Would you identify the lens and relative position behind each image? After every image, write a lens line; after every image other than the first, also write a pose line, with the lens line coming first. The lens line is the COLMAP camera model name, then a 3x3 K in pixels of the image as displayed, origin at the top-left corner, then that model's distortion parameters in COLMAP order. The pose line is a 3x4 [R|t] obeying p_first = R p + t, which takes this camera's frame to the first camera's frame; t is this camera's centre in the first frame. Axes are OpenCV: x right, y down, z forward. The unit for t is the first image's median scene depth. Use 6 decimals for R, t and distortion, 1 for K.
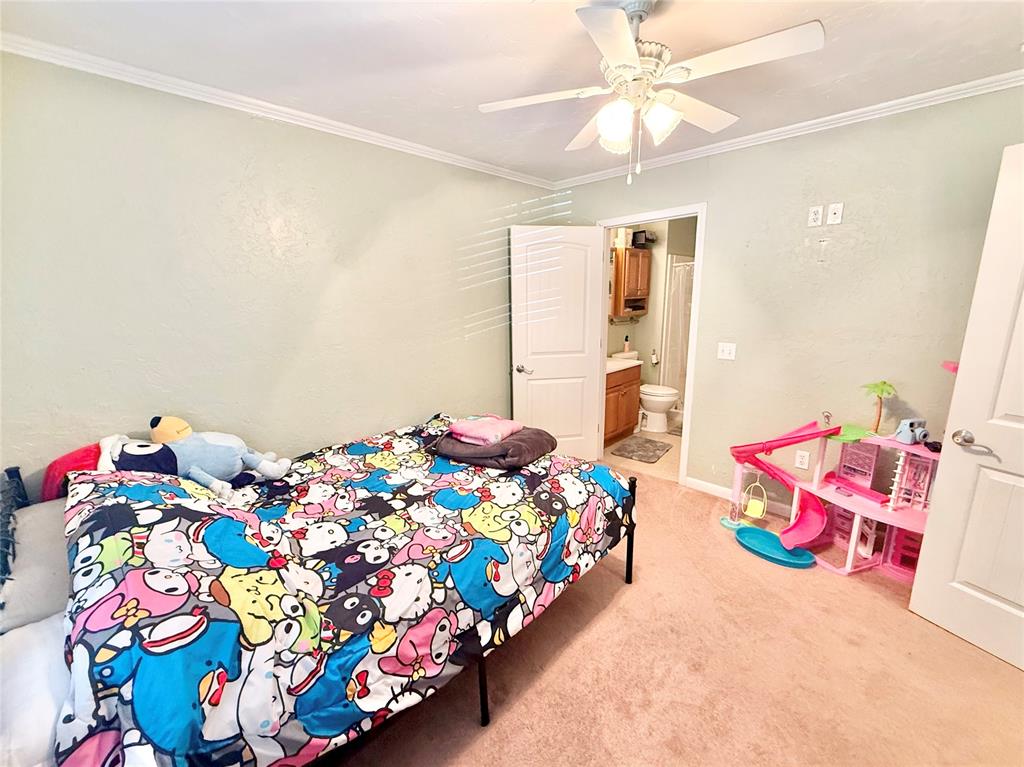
lens RADIAL K [[415.1, 0, 507.5], [0, 415.1, 385.0], [0, 0, 1]] dist [-0.001220, 0.000185]
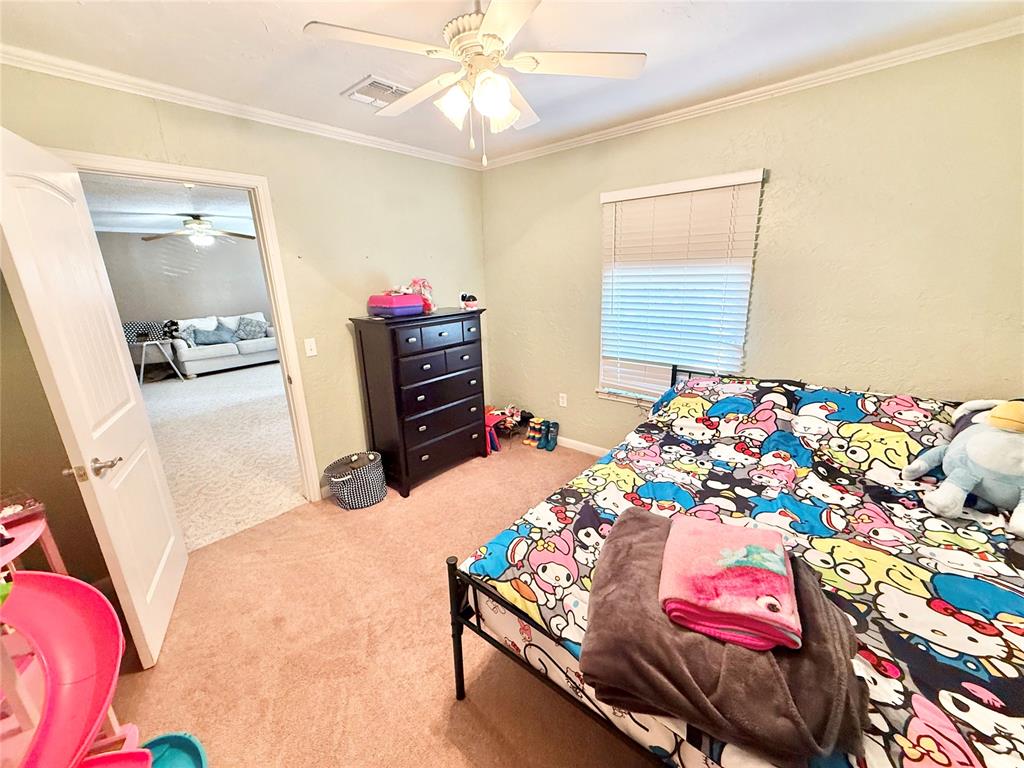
lens RADIAL K [[412.7, 0, 508.0], [0, 412.7, 382.8], [0, 0, 1]] dist [0.001766, 0.000373]
pose [[-0.995678, 0.071063, -0.059798, 0.270459], [0.035177, 0.884437, 0.465331, -0.400482], [0.085955, 0.461216, -0.883114, 1.718224]]
